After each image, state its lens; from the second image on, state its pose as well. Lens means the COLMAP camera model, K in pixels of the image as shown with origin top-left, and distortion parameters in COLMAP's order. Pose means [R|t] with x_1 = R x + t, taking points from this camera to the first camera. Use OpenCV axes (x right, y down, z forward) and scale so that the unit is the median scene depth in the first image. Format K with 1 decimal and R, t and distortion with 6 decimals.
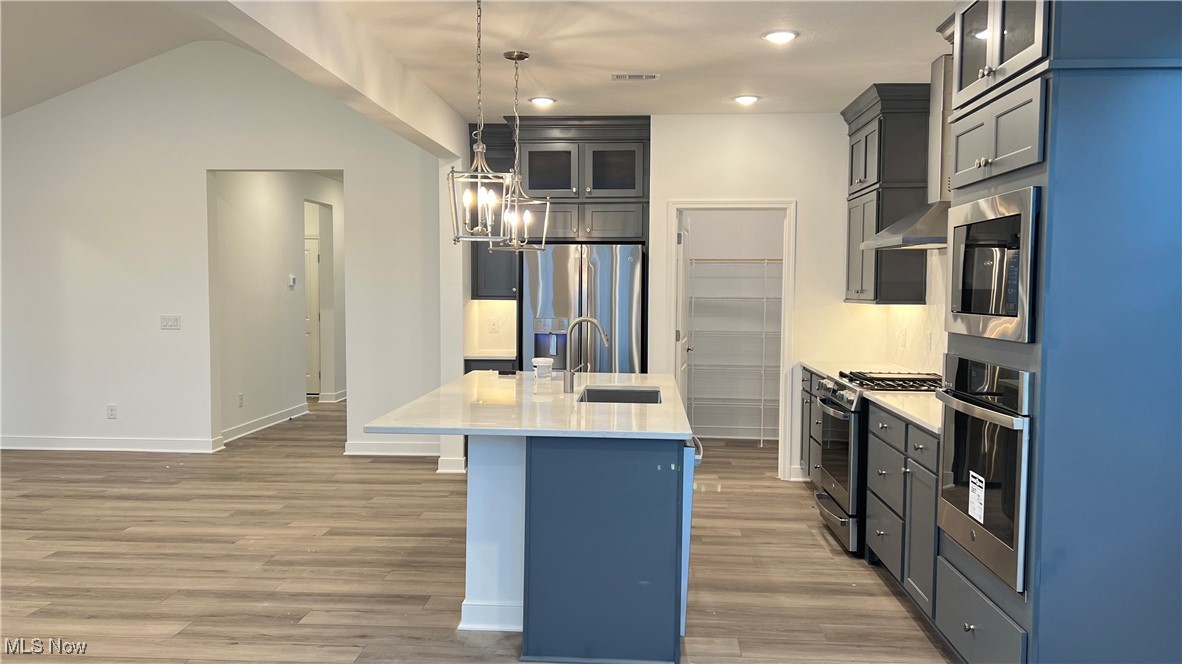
lens RADIAL K [[895.0, 0, 592.0], [0, 895.0, 337.6], [0, 0, 1]] dist [0.049487, -0.011849]
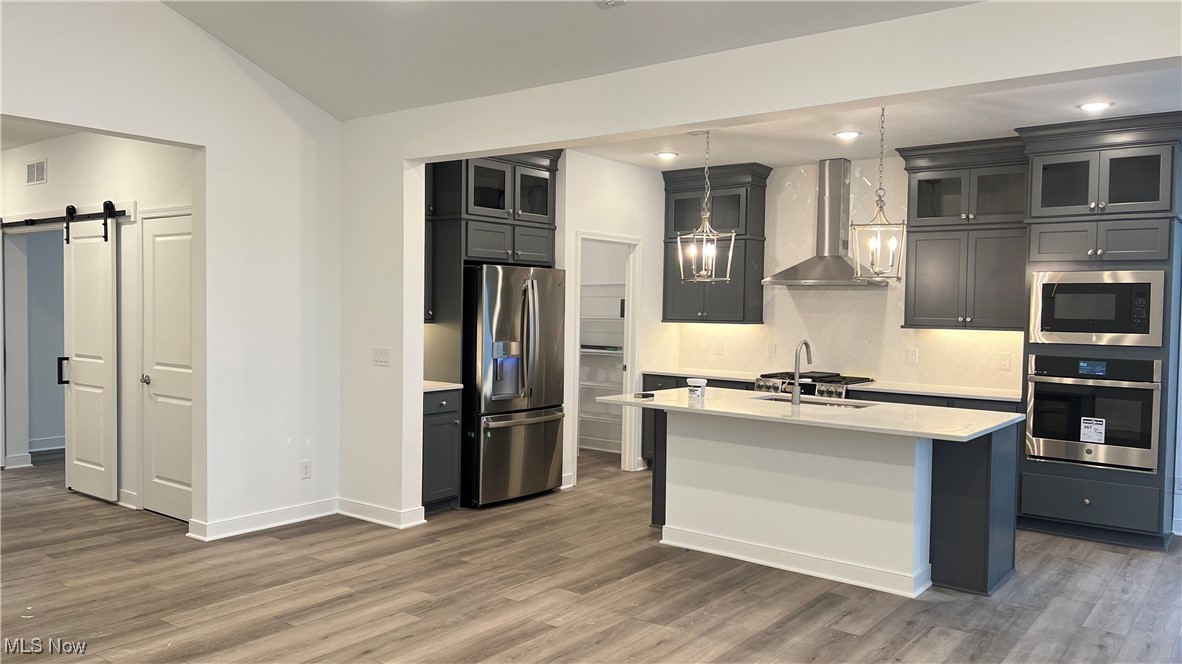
lens RADIAL K [[895.0, 0, 594.6], [0, 895.0, 334.5], [0, 0, 1]] dist [0.049487, -0.011849]
pose [[0.535278, -0.021763, 0.844396, -1.098062], [0.029304, 0.999545, 0.007185, -0.044629], [-0.844168, 0.020898, 0.535672, 0.542833]]
